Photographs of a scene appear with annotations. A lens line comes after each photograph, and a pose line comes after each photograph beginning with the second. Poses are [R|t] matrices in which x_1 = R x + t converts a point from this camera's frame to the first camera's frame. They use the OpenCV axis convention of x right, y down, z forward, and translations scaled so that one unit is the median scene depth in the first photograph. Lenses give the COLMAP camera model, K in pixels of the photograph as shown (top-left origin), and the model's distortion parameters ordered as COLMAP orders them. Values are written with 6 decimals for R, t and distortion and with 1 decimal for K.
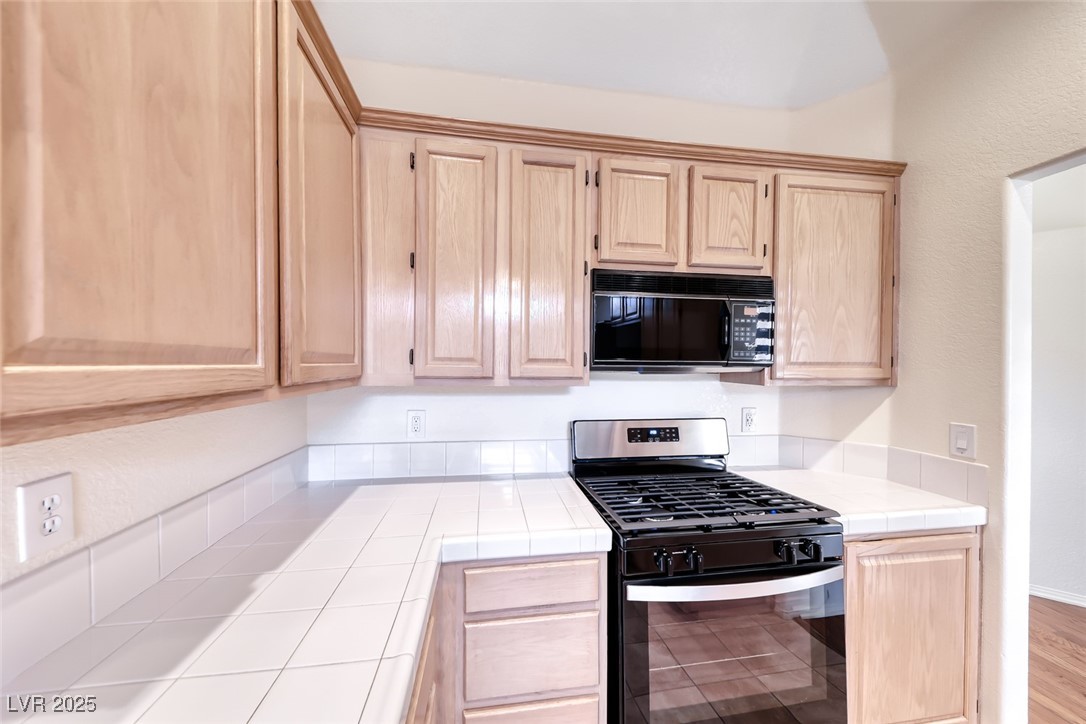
lens RADIAL K [[372.8, 0, 543.1], [0, 372.8, 372.3], [0, 0, 1]] dist [0.024943, 0.000036]
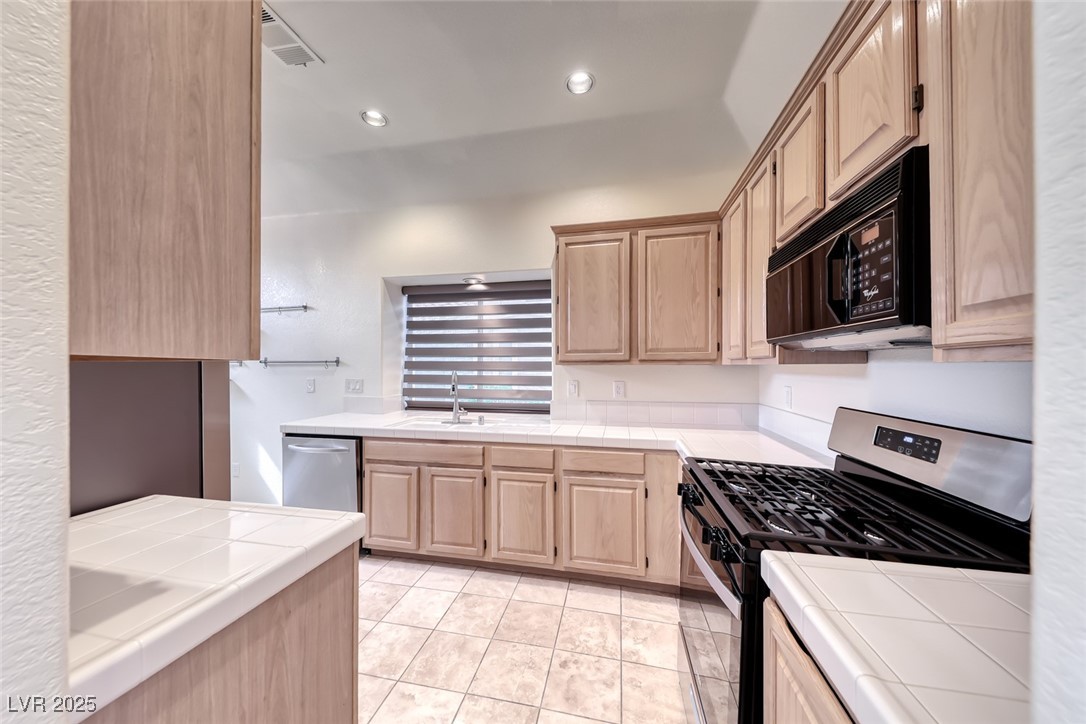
lens RADIAL K [[364.5, 0, 539.8], [0, 364.5, 366.5], [0, 0, 1]] dist [0.000889, 0.000006]
pose [[-0.355487, -0.007697, -0.934650, 1.303806], [-0.024643, 0.999696, 0.001141, 0.057898], [0.934356, 0.023438, -0.355568, 0.737084]]
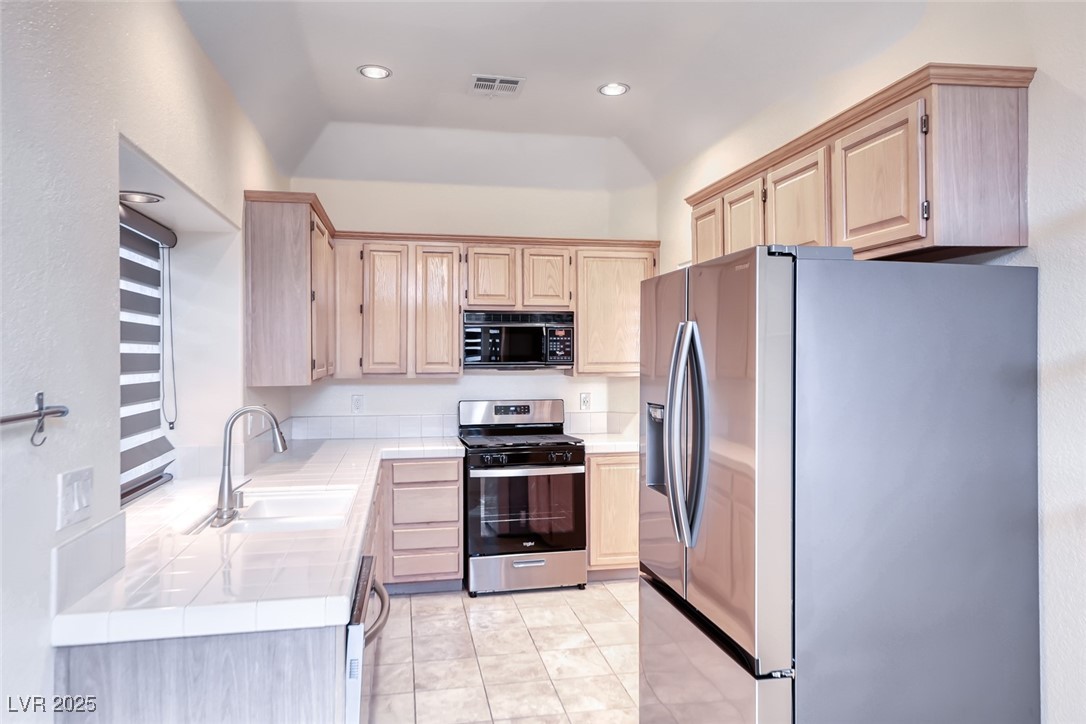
lens RADIAL K [[702.8, 0, 537.0], [0, 702.8, 356.7], [0, 0, 1]] dist [0.000991, 0.000184]
pose [[0.999386, -0.009490, 0.033741, 0.351708], [0.010149, 0.999760, -0.019422, 0.005867], [-0.033548, 0.019752, 0.999242, -2.217057]]
